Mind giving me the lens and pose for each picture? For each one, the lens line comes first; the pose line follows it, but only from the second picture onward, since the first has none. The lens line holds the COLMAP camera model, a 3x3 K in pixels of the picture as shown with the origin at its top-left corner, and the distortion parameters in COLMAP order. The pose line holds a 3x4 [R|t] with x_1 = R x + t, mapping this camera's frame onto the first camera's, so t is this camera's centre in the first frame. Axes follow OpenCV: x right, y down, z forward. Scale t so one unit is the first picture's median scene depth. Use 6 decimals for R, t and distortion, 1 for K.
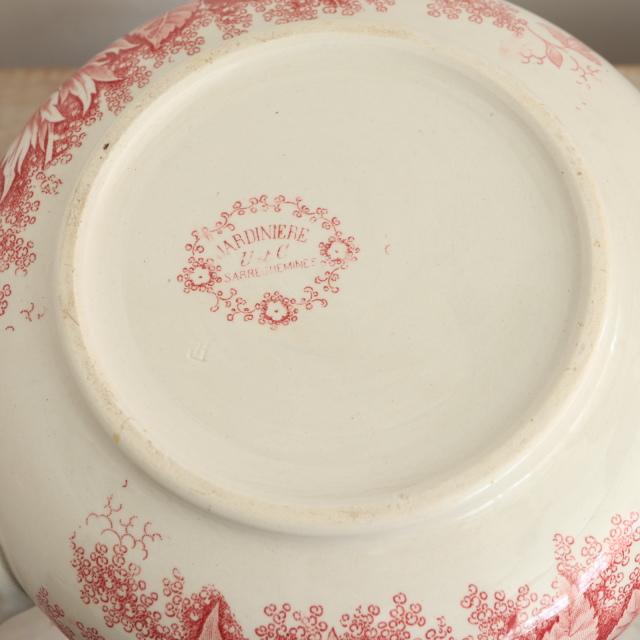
lens RADIAL K [[1201.7, 0, 320.0], [0, 1201.7, 320.0], [0, 0, 1]] dist [0.024012, -0.120482]
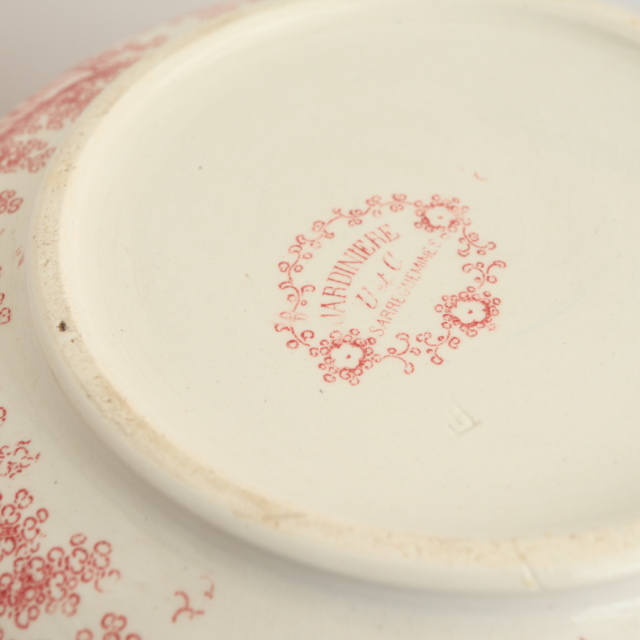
lens RADIAL K [[1201.7, 0, 320.0], [0, 1201.7, 320.0], [0, 0, 1]] dist [0.024012, -0.120482]
pose [[0.610669, -0.553120, 0.566693, -0.441054], [0.724036, 0.679821, -0.116684, 0.012164], [-0.320709, 0.481562, 0.815625, 0.495686]]
